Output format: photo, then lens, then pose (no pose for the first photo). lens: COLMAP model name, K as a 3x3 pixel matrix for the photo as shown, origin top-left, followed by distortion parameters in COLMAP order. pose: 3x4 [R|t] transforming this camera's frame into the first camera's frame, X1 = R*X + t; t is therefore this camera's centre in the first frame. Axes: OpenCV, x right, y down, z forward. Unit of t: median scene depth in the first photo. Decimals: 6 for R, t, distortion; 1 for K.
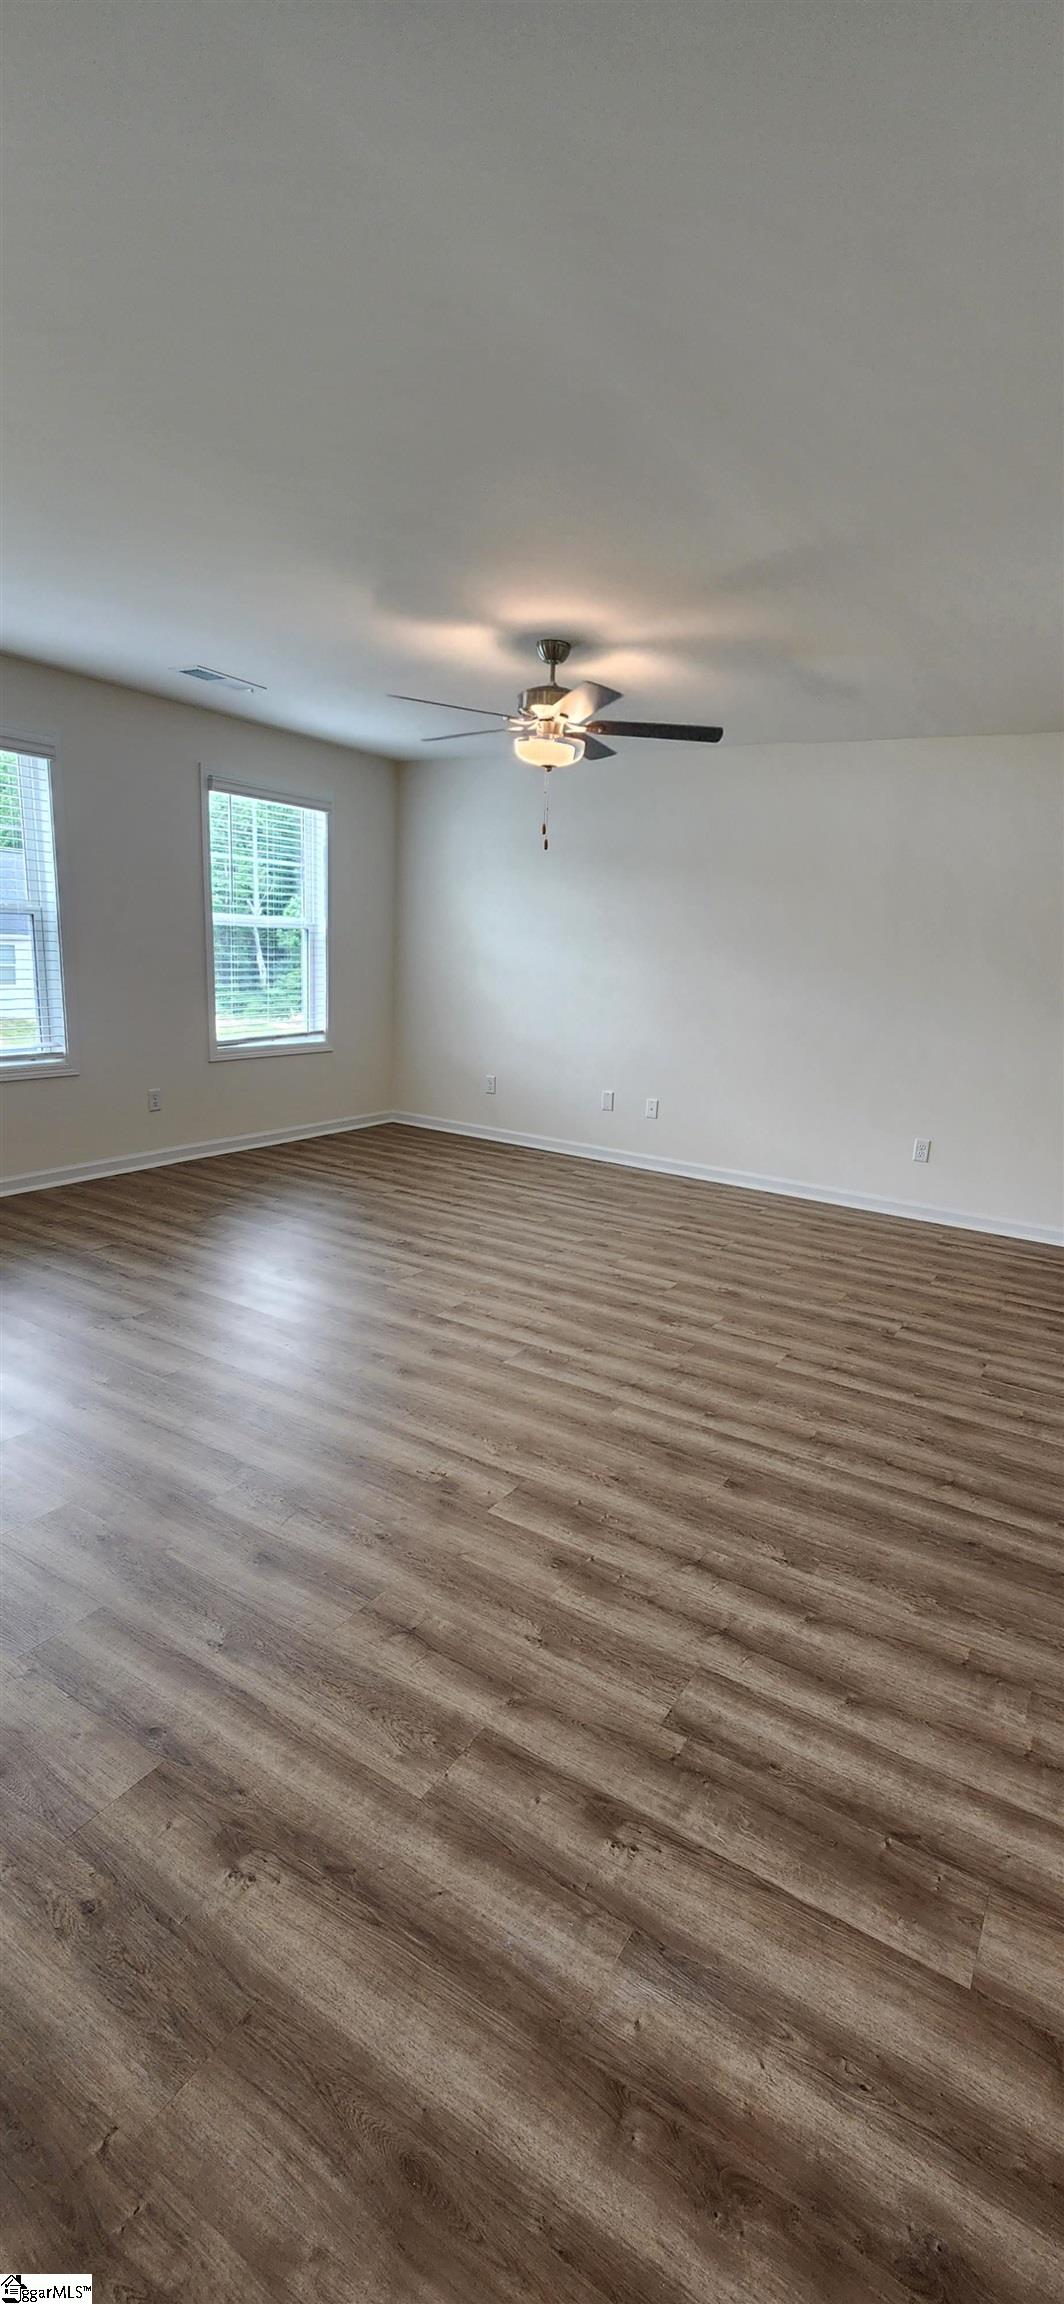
lens RADIAL K [[986.5, 0, 532.7], [0, 986.5, 1198.7], [0, 0, 1]] dist [-0.001600, -0.000101]
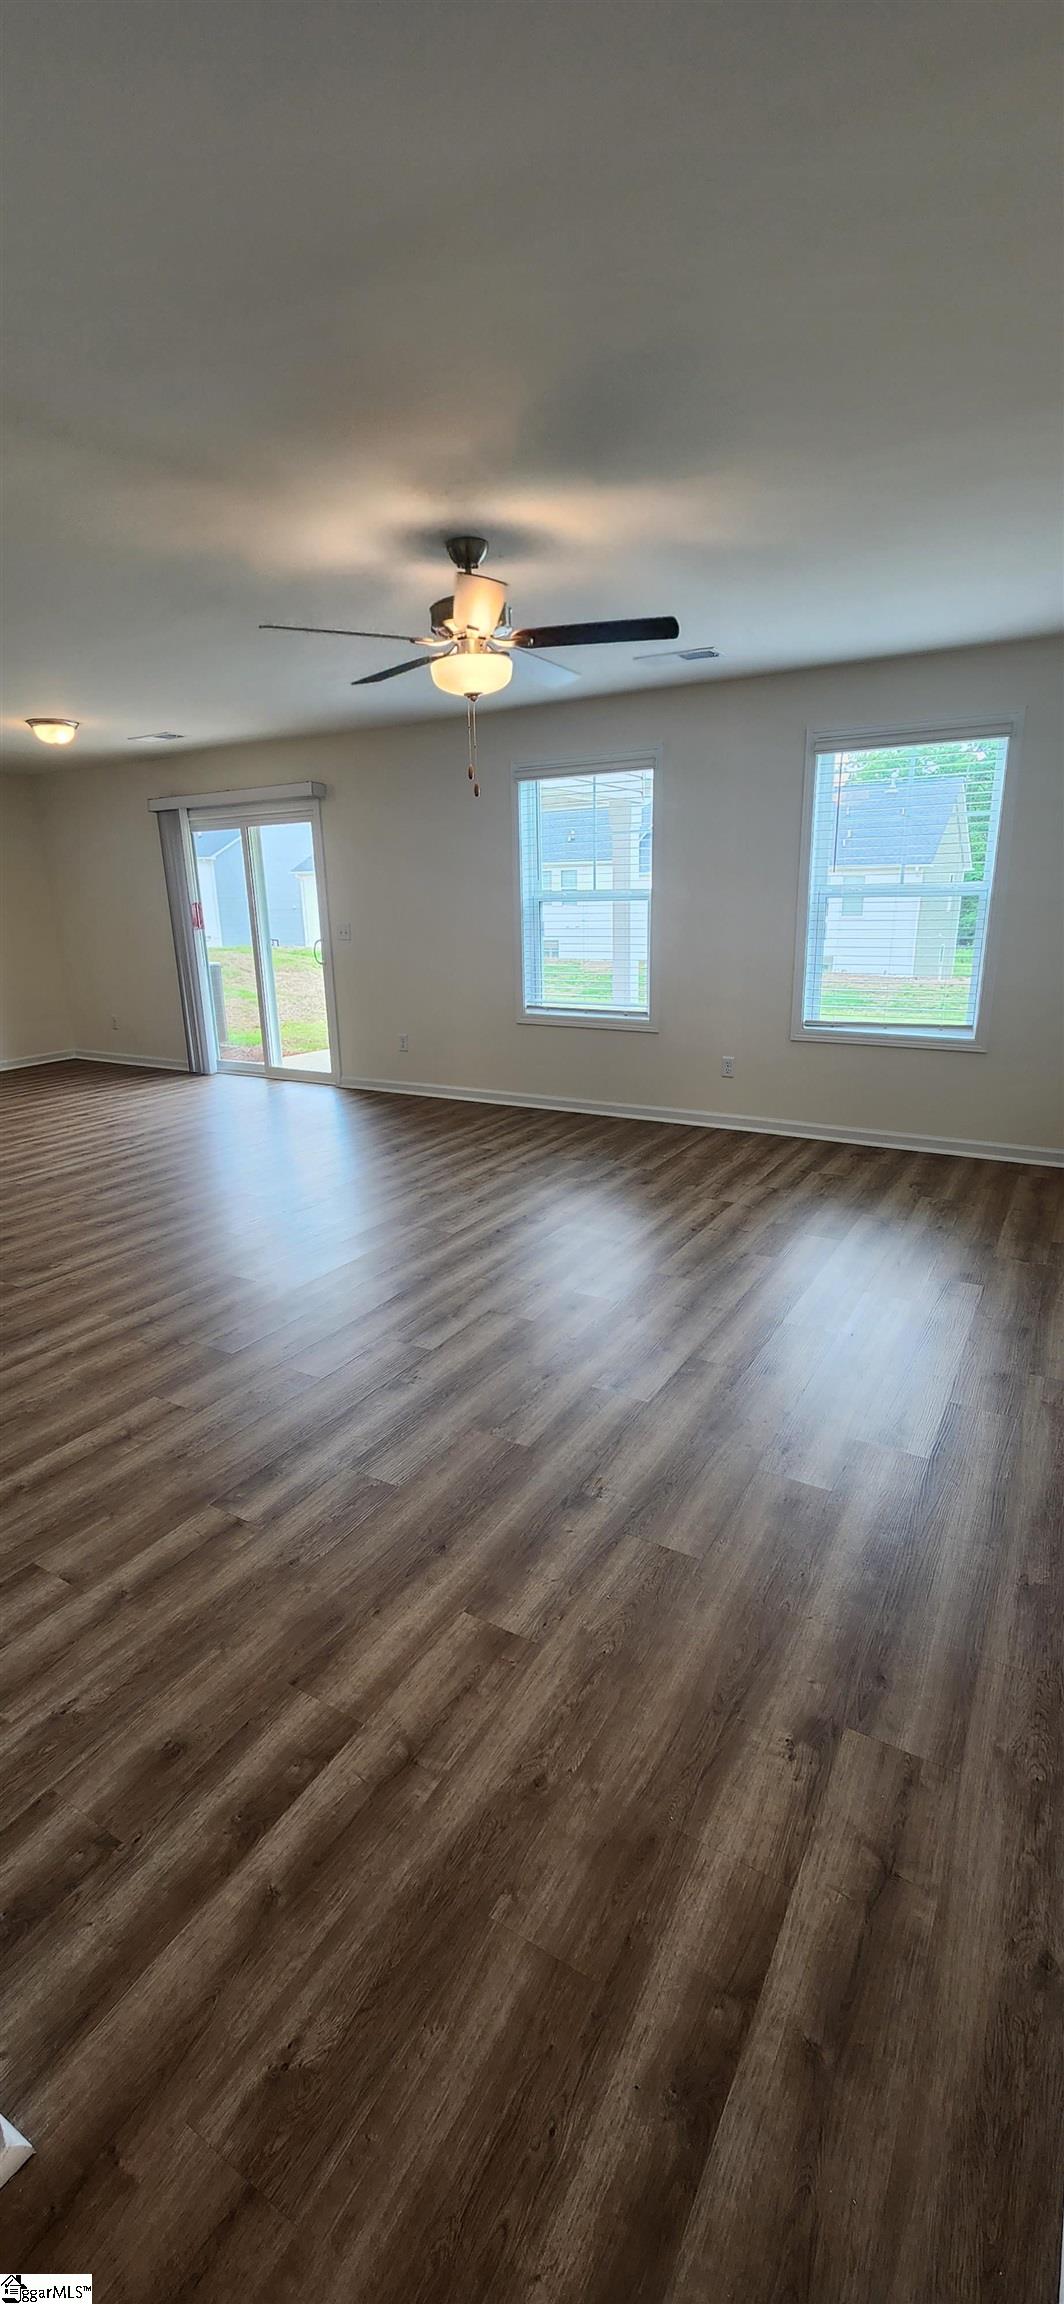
lens RADIAL K [[945.5, 0, 536.0], [0, 945.5, 1158.6], [0, 0, 1]] dist [0.002261, 0.000201]
pose [[0.028234, 0.219572, -0.975188, 0.711790], [-0.243652, 0.947663, 0.206321, -0.191130], [0.969452, 0.231781, 0.080256, 0.859926]]
